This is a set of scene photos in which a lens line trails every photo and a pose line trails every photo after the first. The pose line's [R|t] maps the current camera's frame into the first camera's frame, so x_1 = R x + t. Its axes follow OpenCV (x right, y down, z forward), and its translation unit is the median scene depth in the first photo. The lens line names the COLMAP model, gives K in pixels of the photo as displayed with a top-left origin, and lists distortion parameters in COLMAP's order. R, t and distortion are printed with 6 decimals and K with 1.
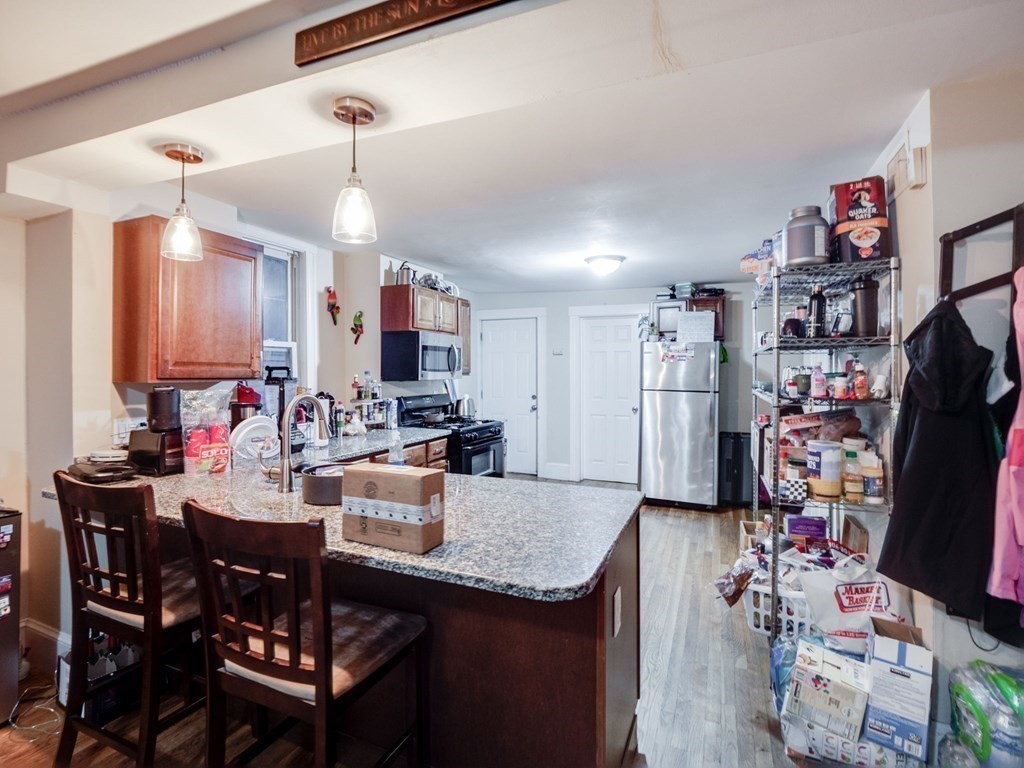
lens RADIAL K [[498.0, 0, 504.4], [0, 498.0, 368.5], [0, 0, 1]] dist [-0.017004, -0.000367]
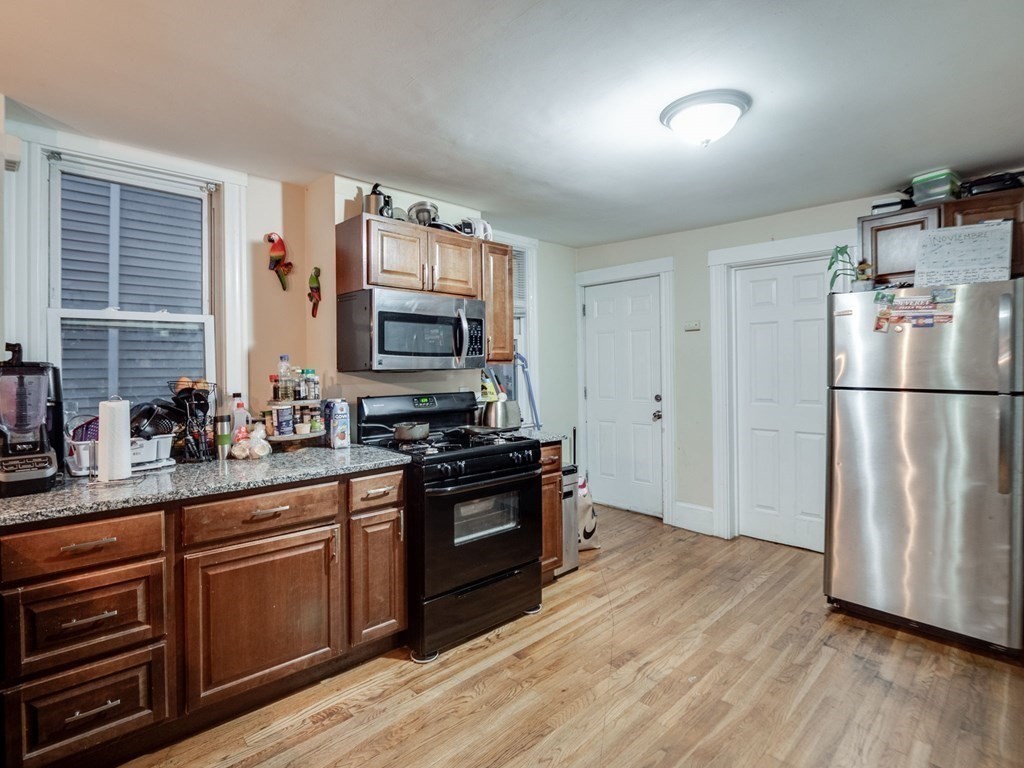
lens RADIAL K [[507.4, 0, 512.2], [0, 507.4, 365.9], [0, 0, 1]] dist [-0.018248, 0.000346]
pose [[0.919612, -0.009810, -0.392704, 0.206518], [0.010919, 0.999940, 0.000592, 0.018637], [0.392675, -0.004833, 0.919665, 0.457480]]
